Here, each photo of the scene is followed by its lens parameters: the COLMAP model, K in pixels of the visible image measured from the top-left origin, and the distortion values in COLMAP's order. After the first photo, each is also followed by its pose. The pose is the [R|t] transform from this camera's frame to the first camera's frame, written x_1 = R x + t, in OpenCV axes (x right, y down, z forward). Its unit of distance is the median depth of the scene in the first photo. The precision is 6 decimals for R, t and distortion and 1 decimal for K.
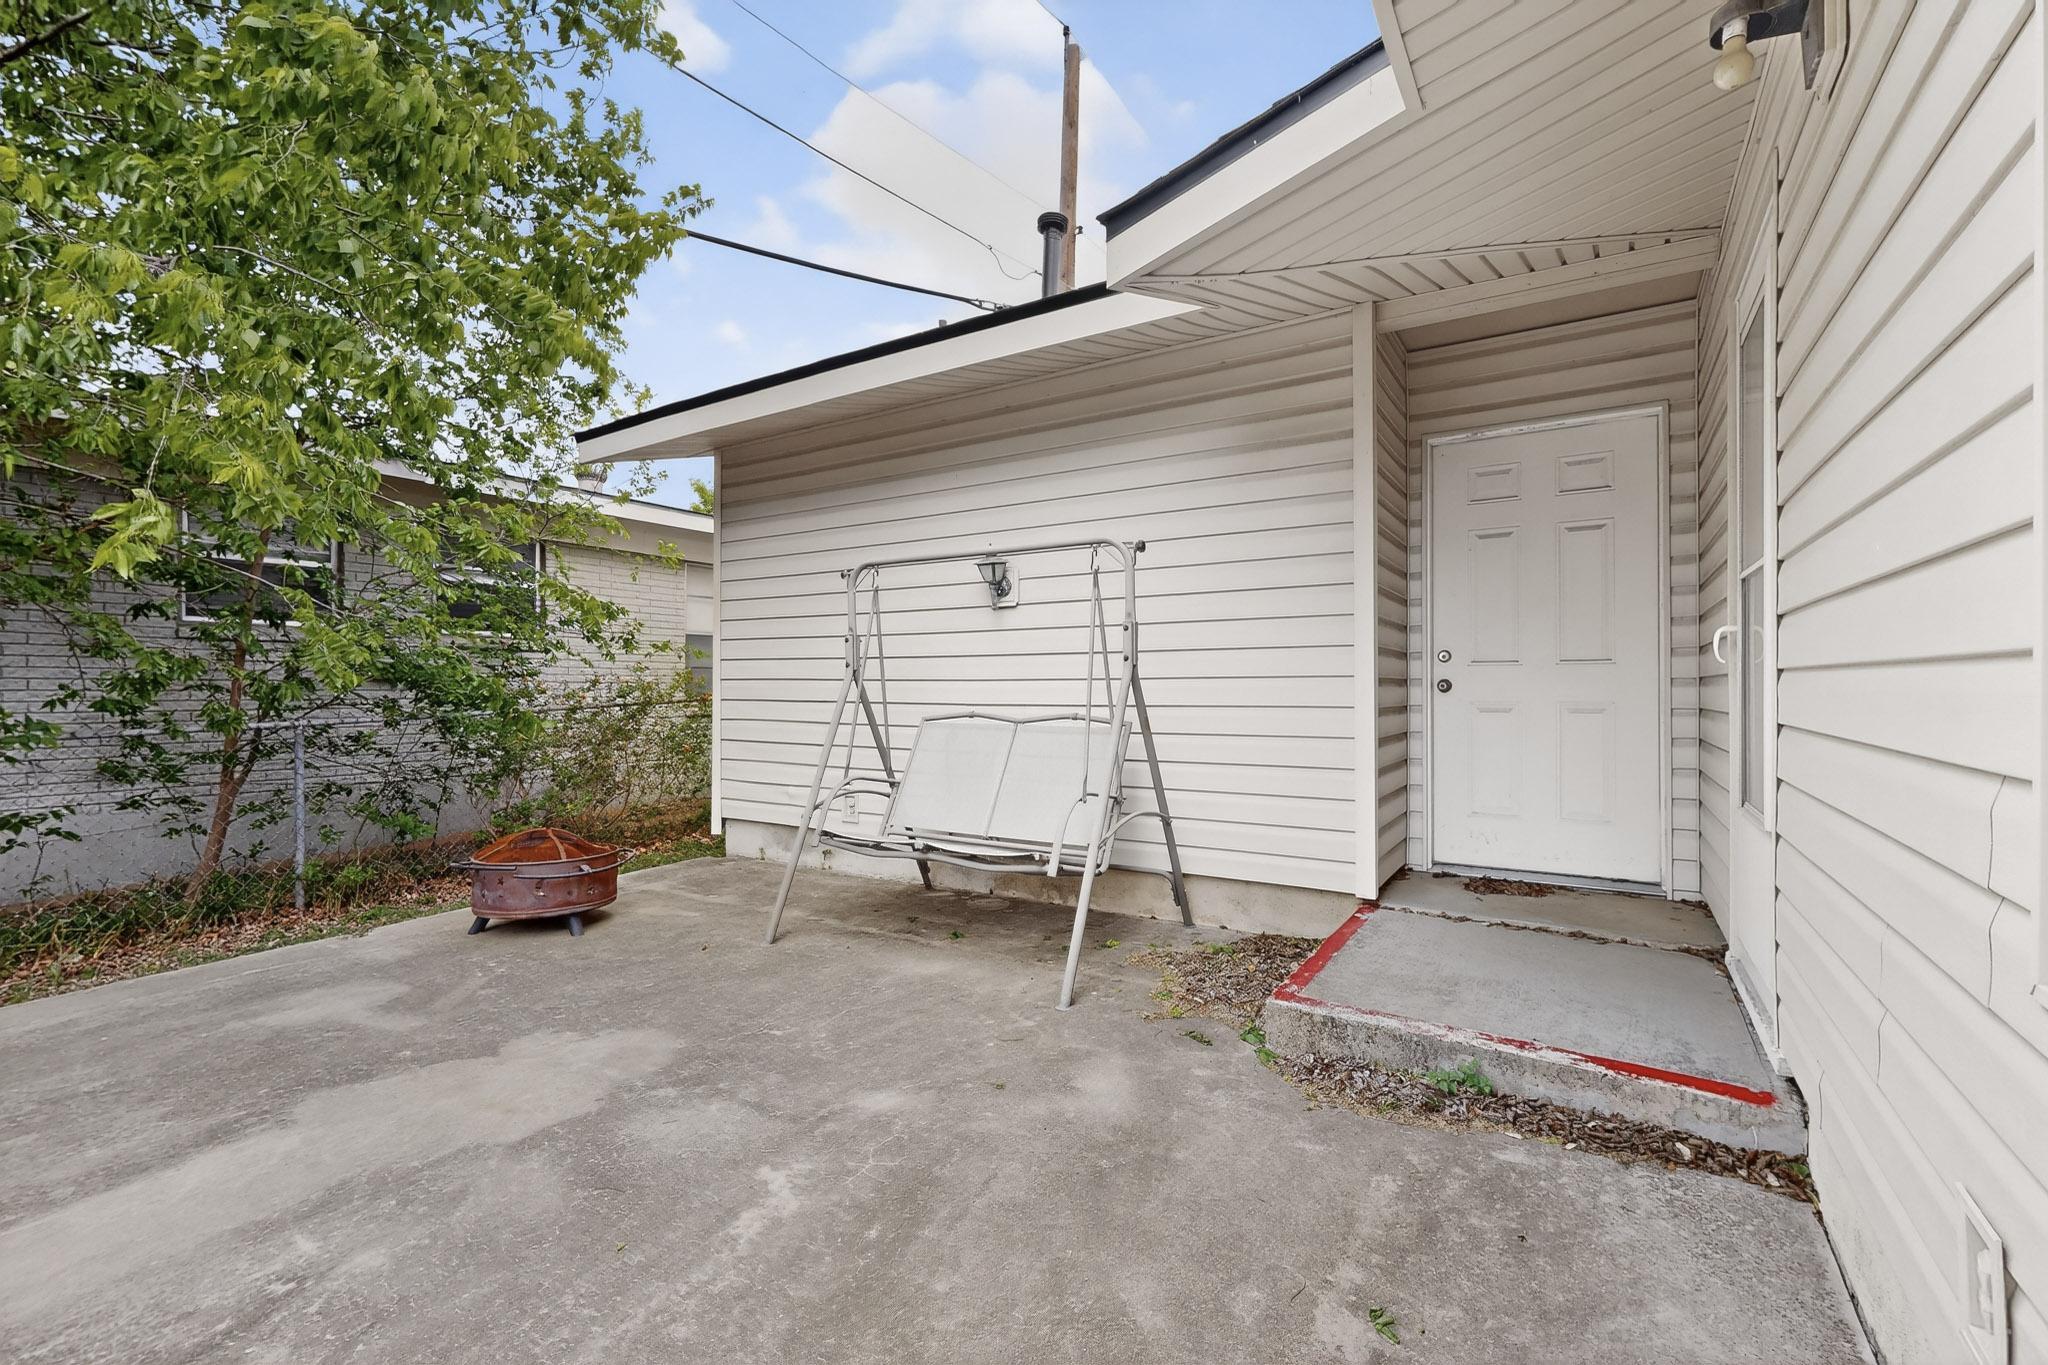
lens RADIAL K [[890.7, 0, 1024.2], [0, 890.7, 688.8], [0, 0, 1]] dist [-0.001139, -0.000634]
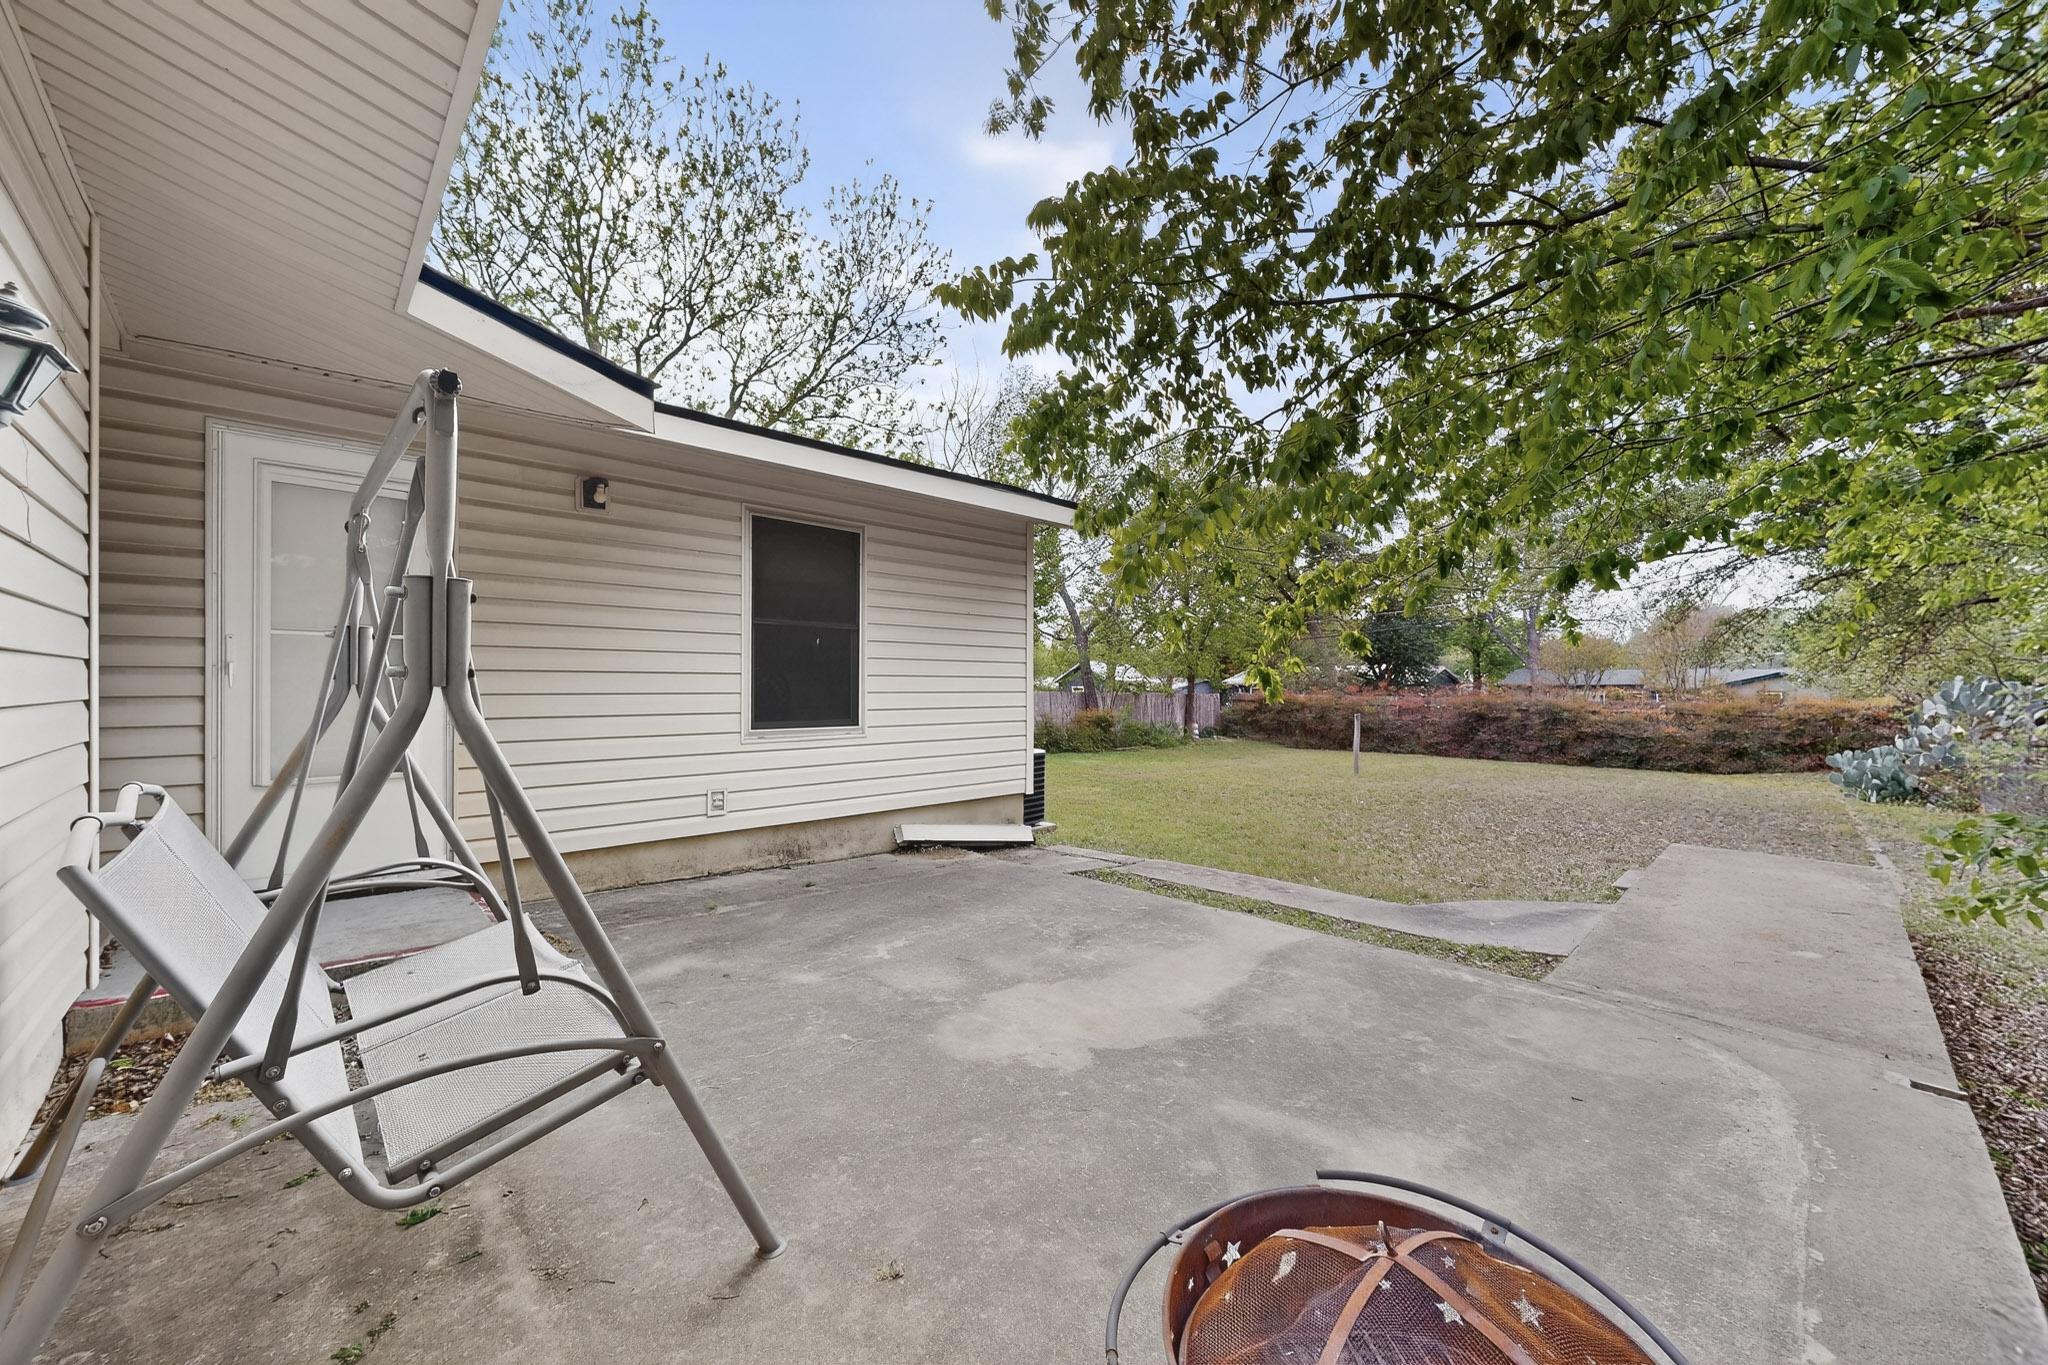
lens RADIAL K [[779.5, 0, 1024.0], [0, 779.5, 682.5], [0, 0, 1]] dist [-0.000098, -0.000069]
pose [[-0.972259, -0.002135, 0.233897, -0.839657], [-0.003342, 0.999983, -0.004762, -0.037080], [-0.233883, -0.005411, -0.972250, 2.224459]]
